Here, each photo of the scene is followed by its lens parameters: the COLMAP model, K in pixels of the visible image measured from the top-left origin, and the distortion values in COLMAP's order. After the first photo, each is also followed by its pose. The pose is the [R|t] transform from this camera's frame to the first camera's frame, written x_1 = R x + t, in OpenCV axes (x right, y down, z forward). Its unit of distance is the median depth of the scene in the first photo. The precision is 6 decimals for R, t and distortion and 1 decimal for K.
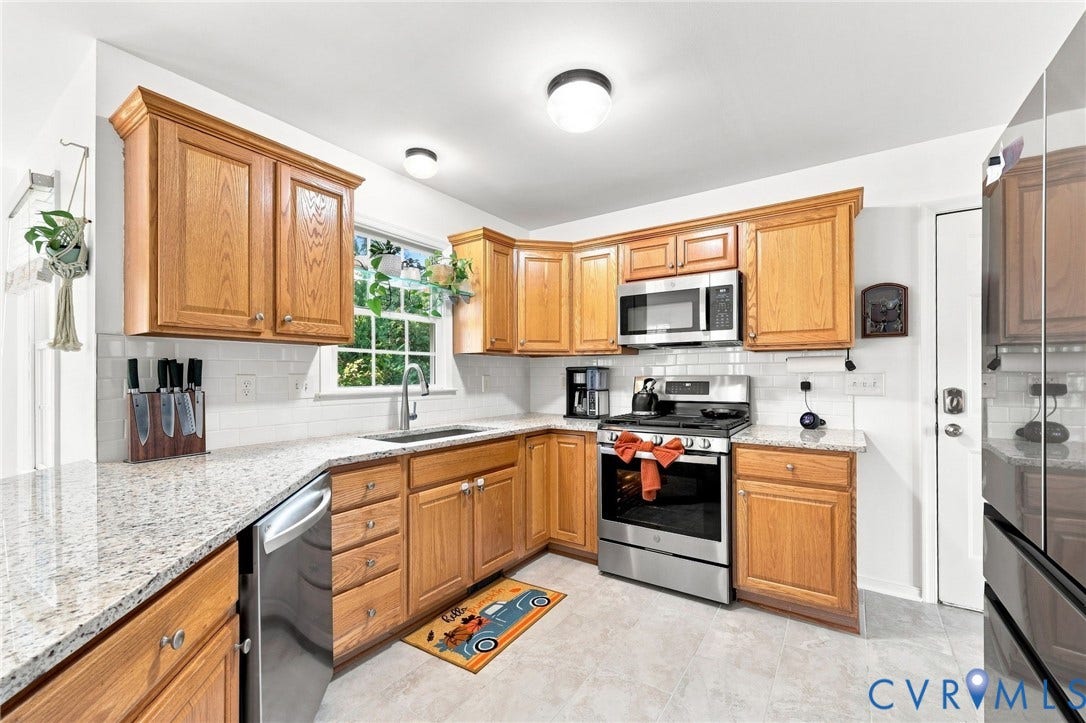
lens RADIAL K [[445.3, 0, 543.0], [0, 445.3, 368.3], [0, 0, 1]] dist [-0.009278, 0.000001]
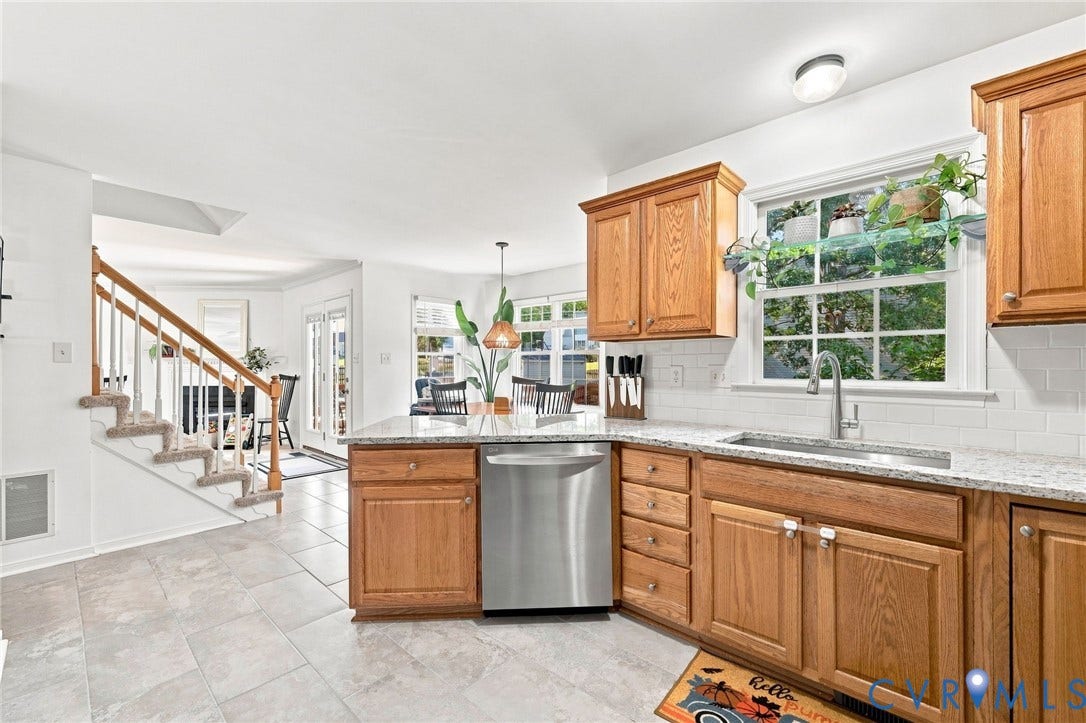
lens RADIAL K [[437.4, 0, 537.9], [0, 437.4, 364.2], [0, 0, 1]] dist [-0.001345, -0.000049]
pose [[-0.131890, -0.000902, -0.991264, 0.593022], [0.017339, 0.999844, -0.003217, 0.007067], [0.991113, -0.017612, -0.131854, 0.738218]]
